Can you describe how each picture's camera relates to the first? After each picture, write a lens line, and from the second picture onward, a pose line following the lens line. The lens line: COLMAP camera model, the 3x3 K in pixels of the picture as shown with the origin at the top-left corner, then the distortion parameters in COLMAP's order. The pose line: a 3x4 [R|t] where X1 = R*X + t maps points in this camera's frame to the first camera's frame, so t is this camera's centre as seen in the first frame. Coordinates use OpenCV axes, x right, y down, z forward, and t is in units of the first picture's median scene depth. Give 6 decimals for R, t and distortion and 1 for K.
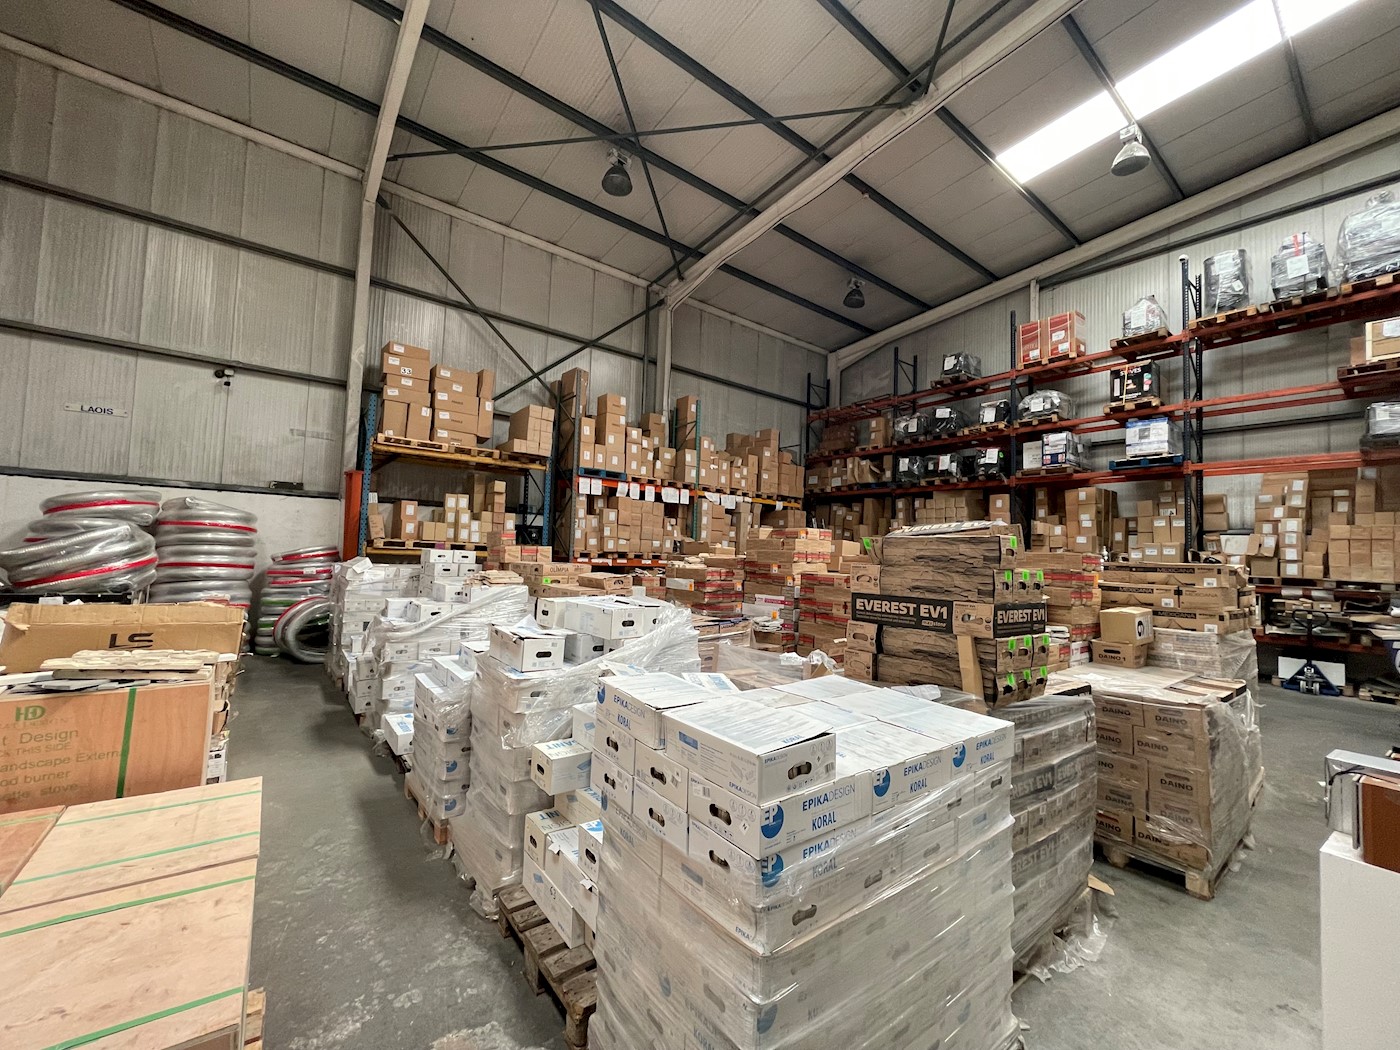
lens RADIAL K [[564.7, 0, 697.5], [0, 564.7, 524.2], [0, 0, 1]] dist [0.001652, -0.000224]
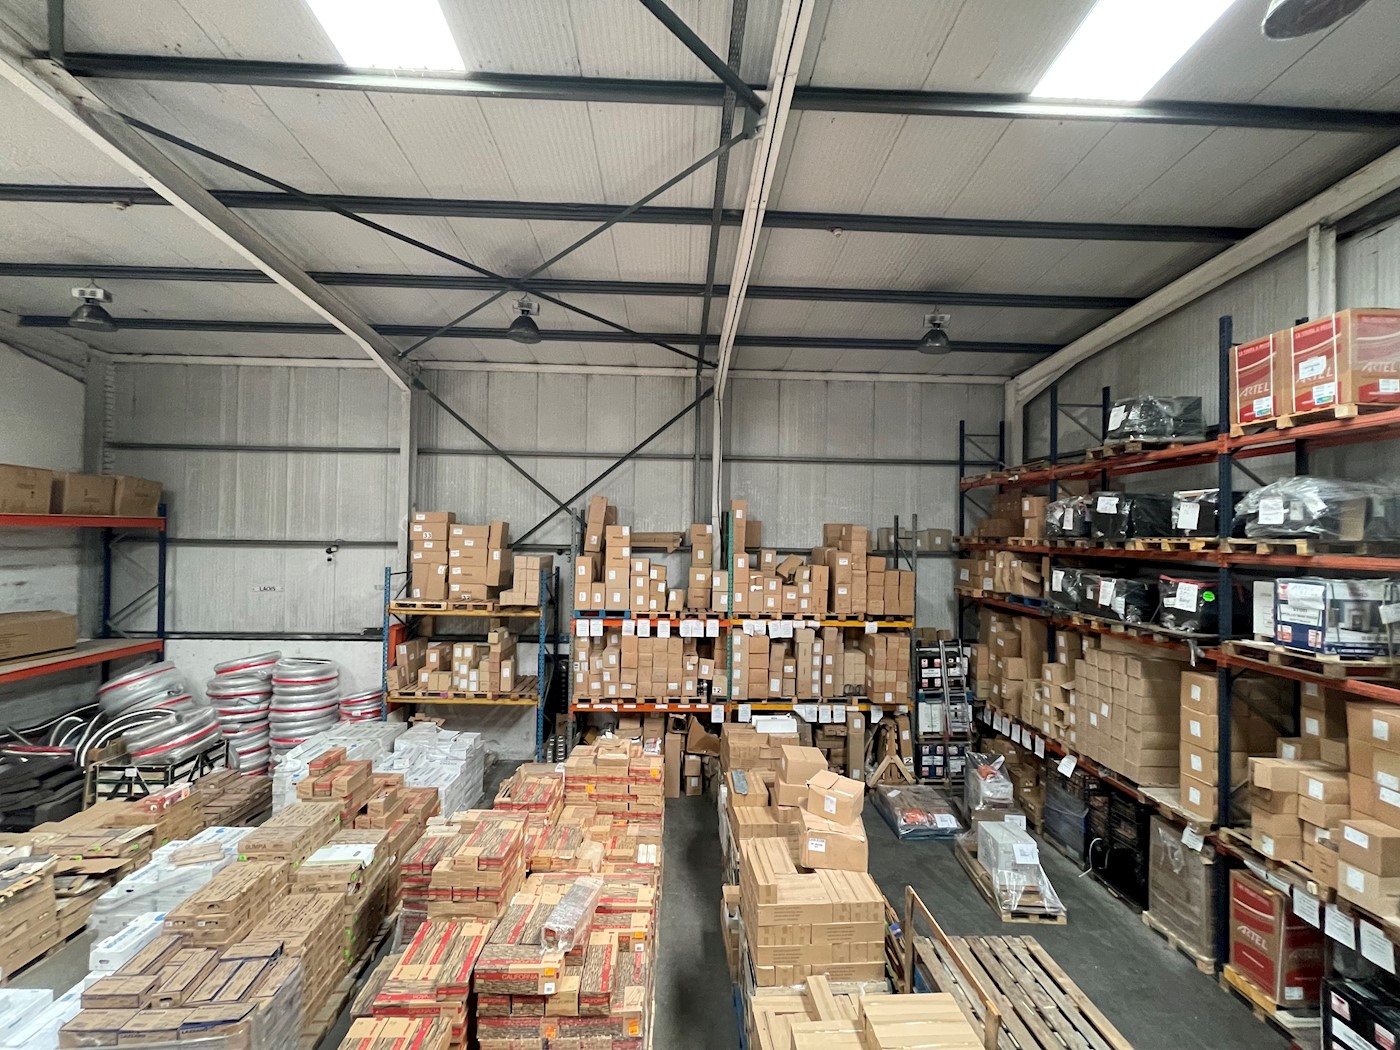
lens RADIAL K [[564.7, 0, 697.5], [0, 564.7, 524.2], [0, 0, 1]] dist [0.001652, -0.000224]
pose [[0.809682, -0.029996, -0.586102, 0.474011], [0.045377, 0.998903, 0.011564, -0.222124], [0.585112, -0.035959, 0.810155, 0.309387]]
